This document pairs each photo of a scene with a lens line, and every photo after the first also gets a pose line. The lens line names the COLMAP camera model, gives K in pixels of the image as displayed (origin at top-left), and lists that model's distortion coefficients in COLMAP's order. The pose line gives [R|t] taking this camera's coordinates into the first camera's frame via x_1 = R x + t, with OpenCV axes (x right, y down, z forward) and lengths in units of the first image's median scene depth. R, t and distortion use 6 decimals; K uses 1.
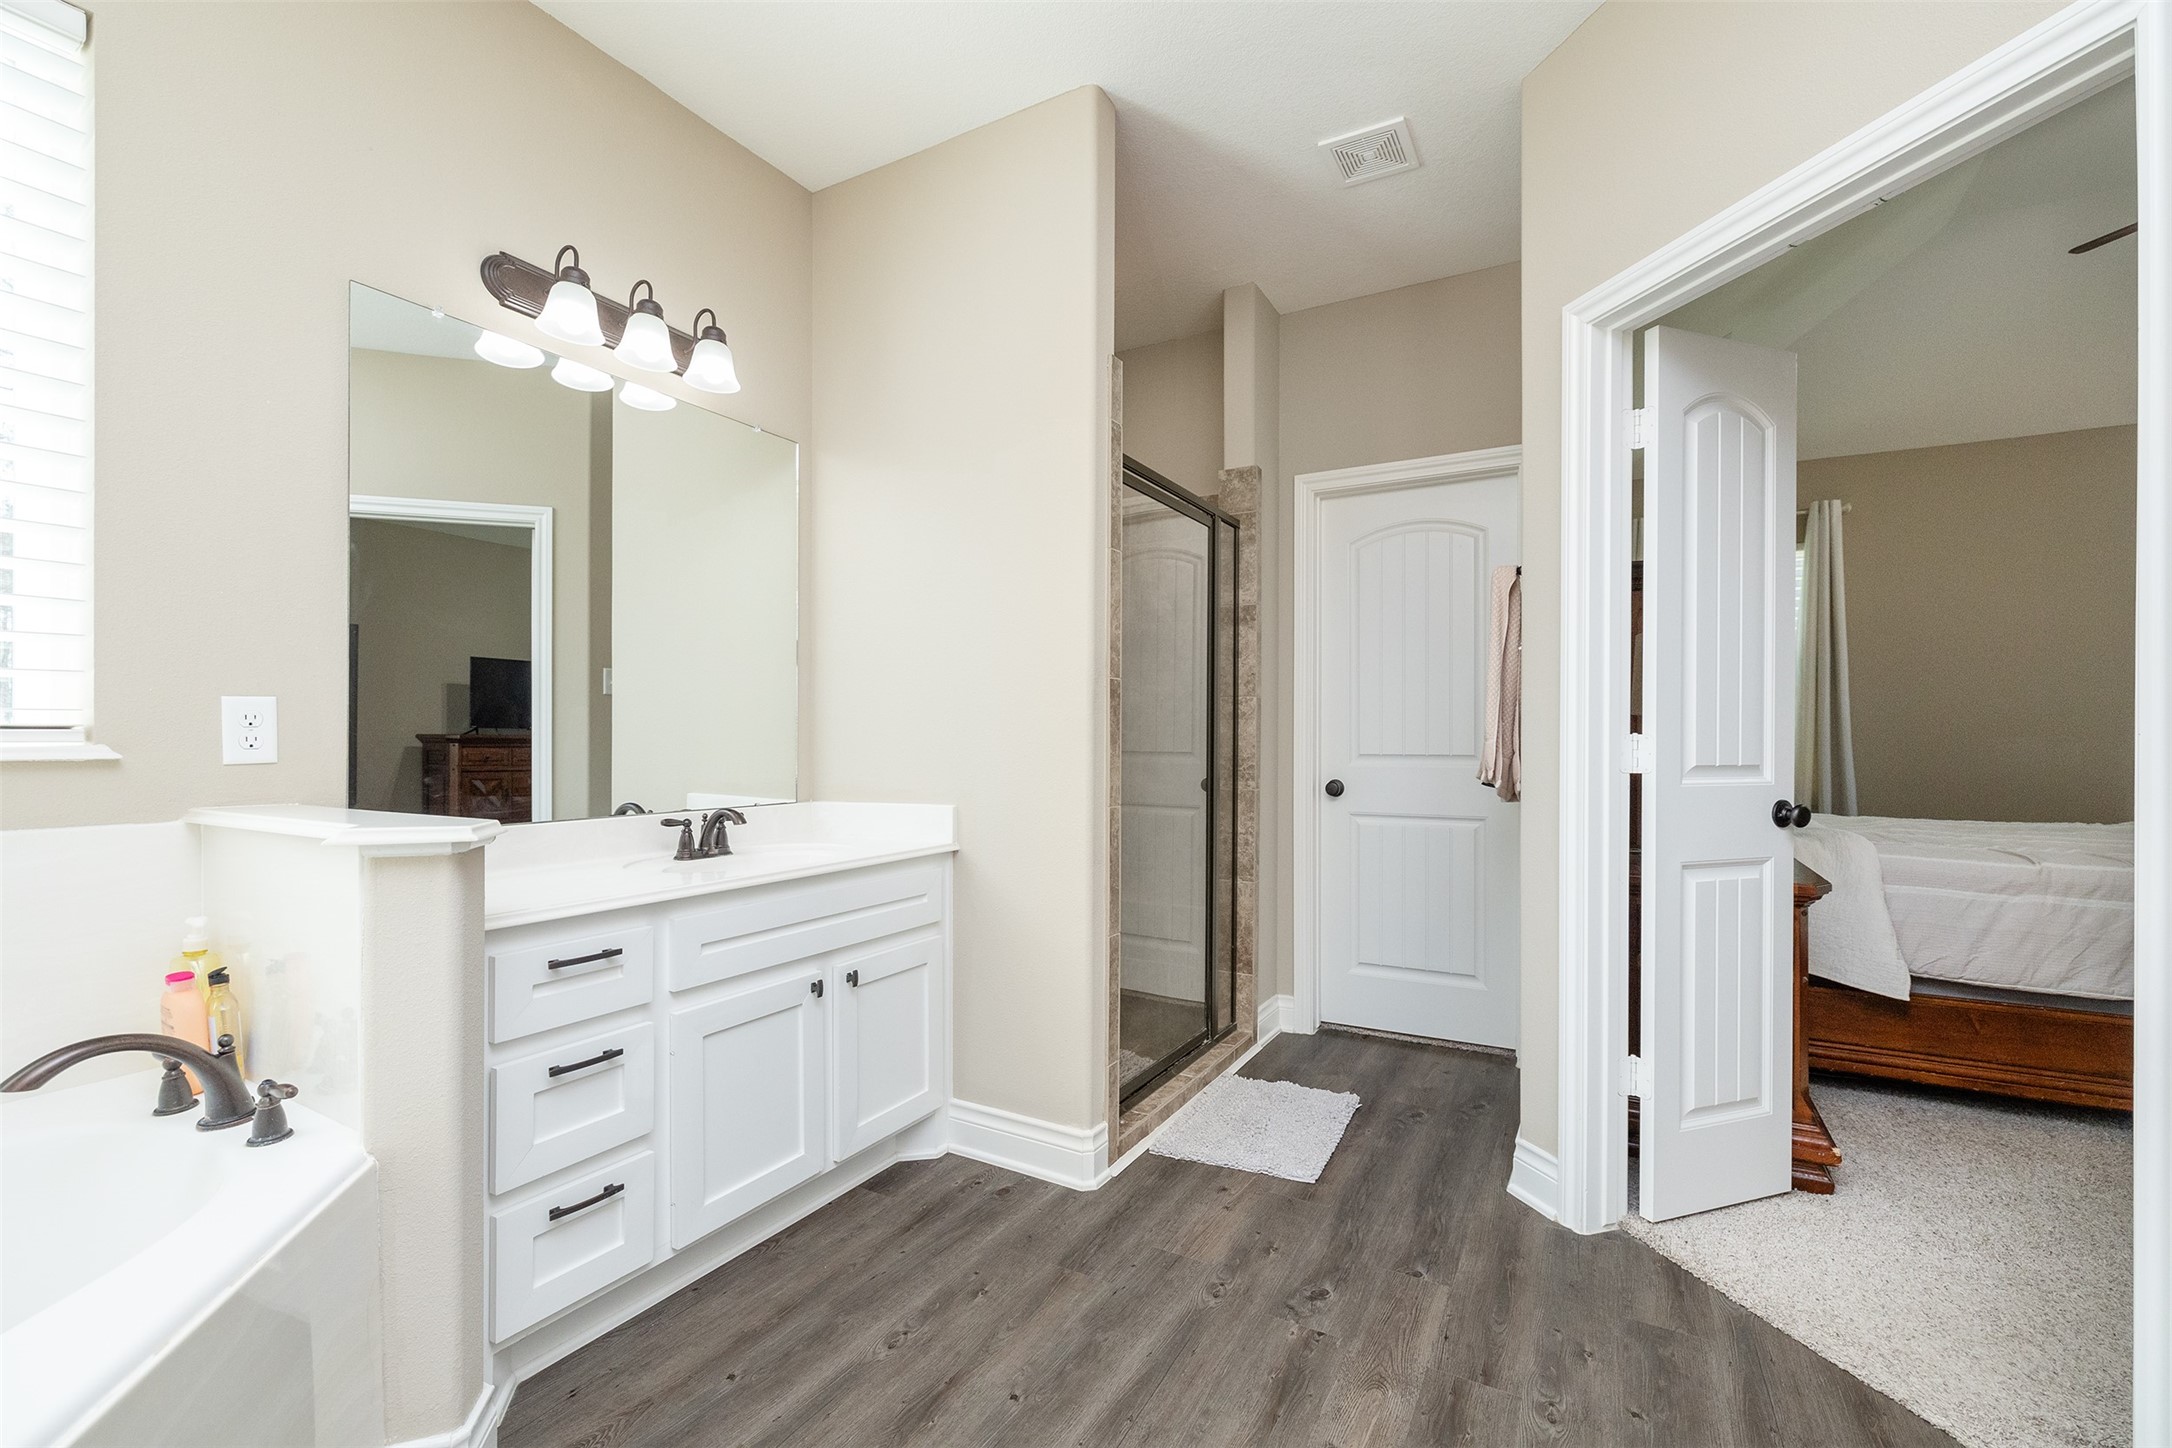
lens RADIAL K [[937.6, 0, 1116.0], [0, 937.6, 738.1], [0, 0, 1]] dist [-0.002114, 0.000269]
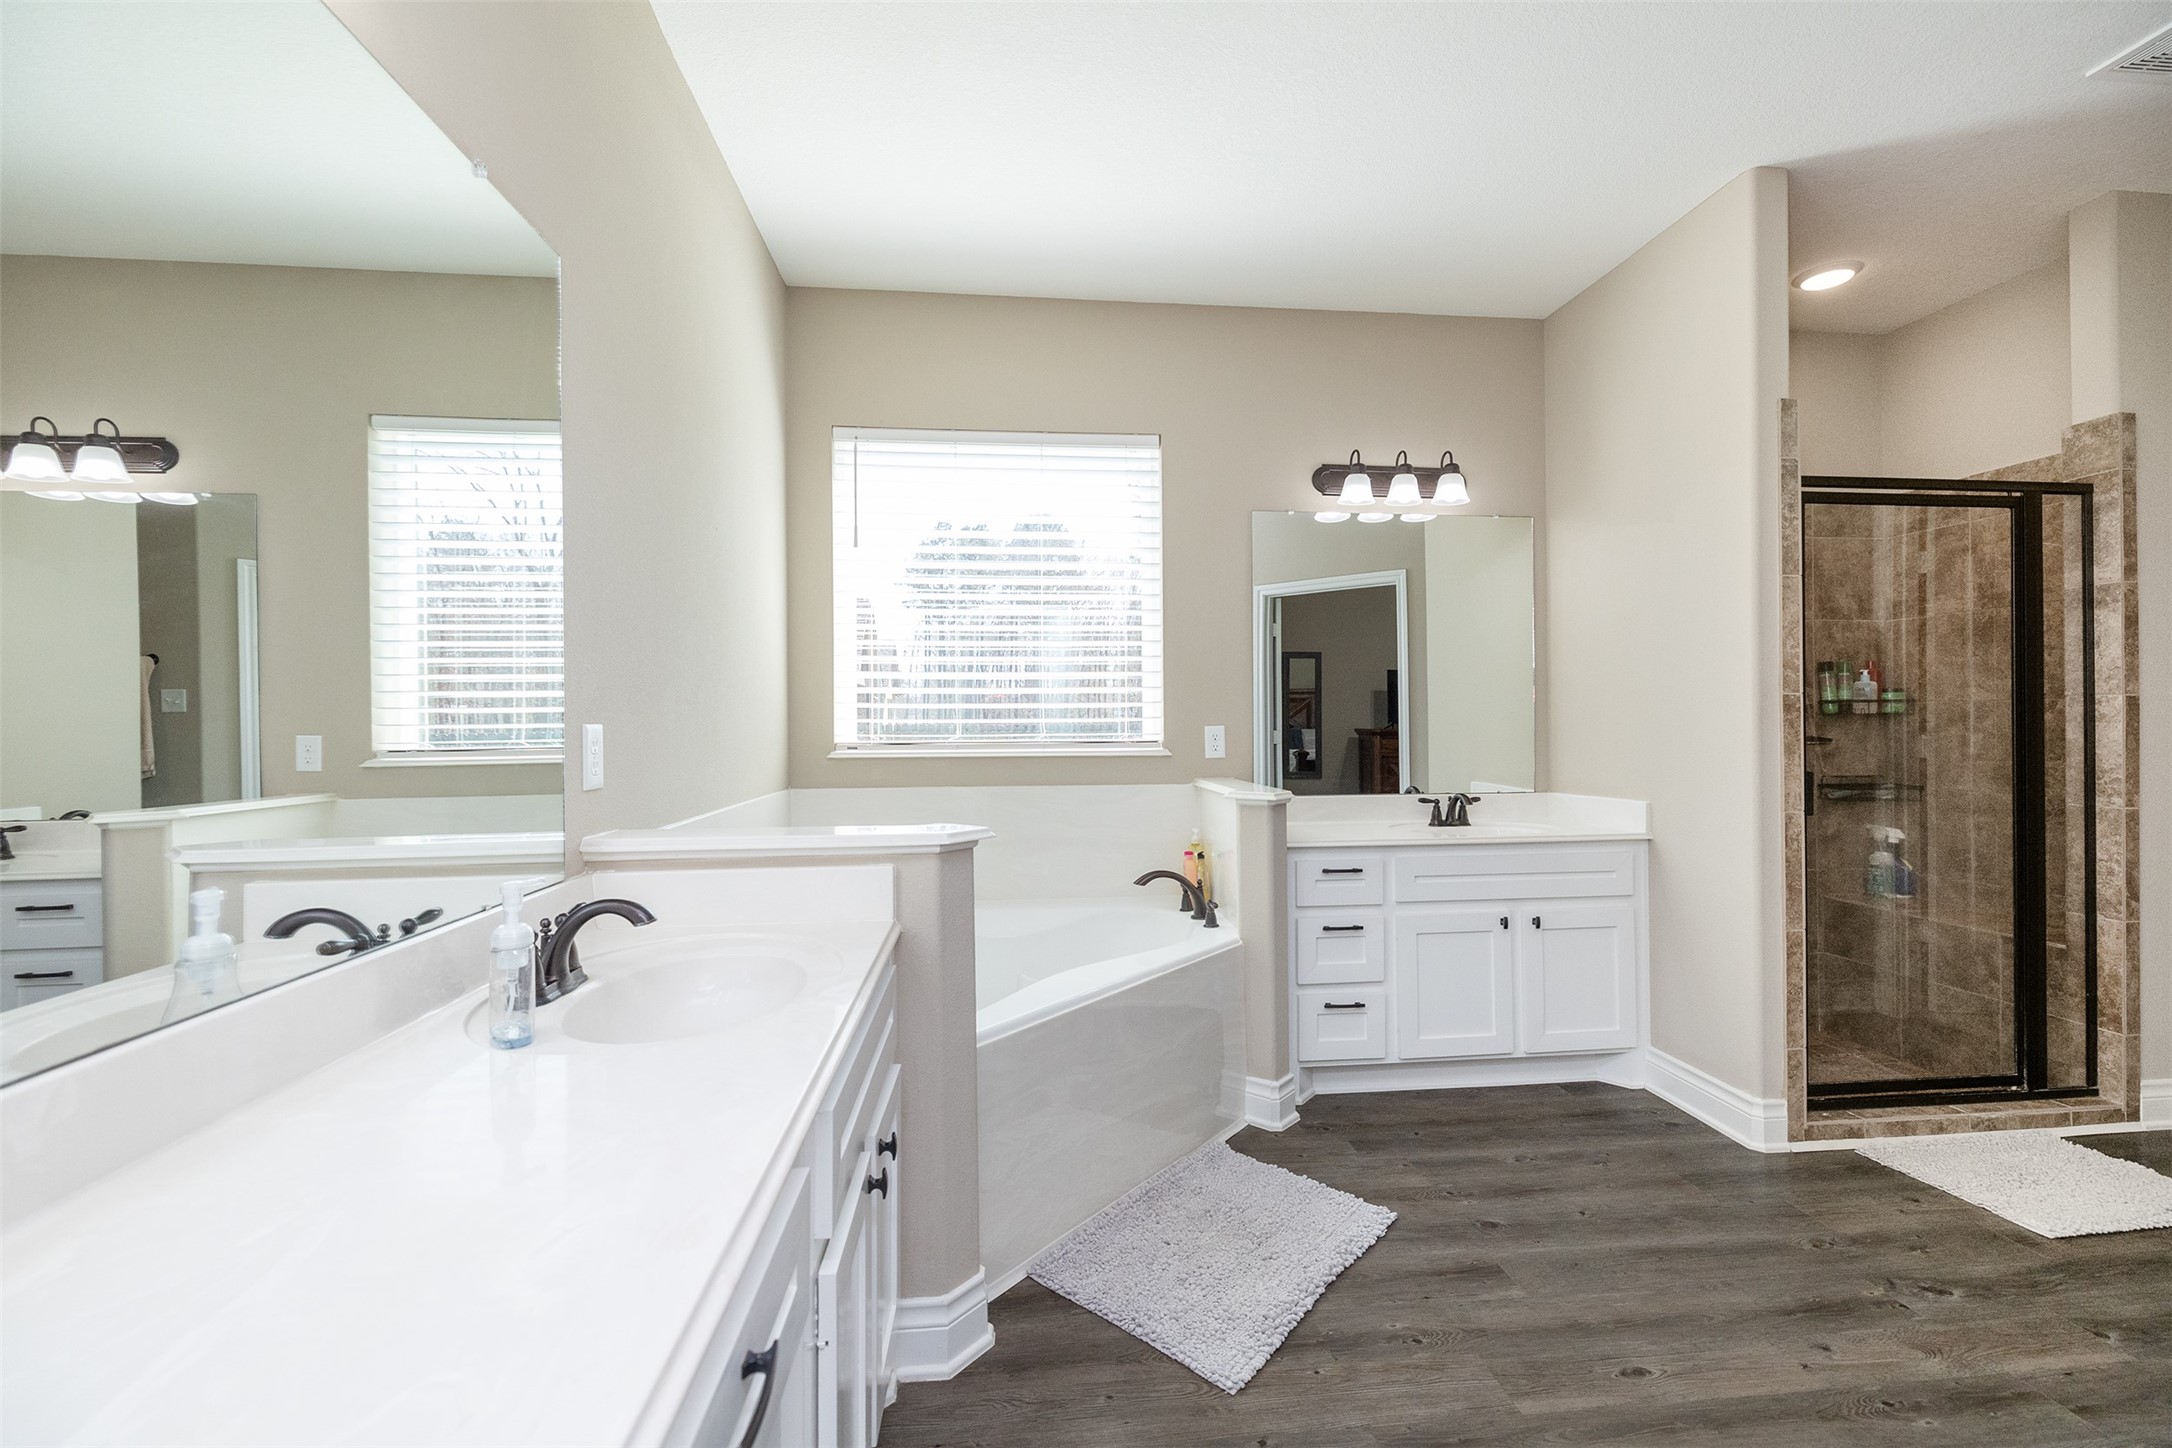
lens RADIAL K [[909.4, 0, 1092.6], [0, 909.4, 716.7], [0, 0, 1]] dist [0.000221, 0.000608]
pose [[0.579285, -0.013117, -0.815019, 0.408337], [0.005982, 0.999912, -0.011841, -0.030911], [0.815103, 0.001984, 0.579313, -0.286150]]
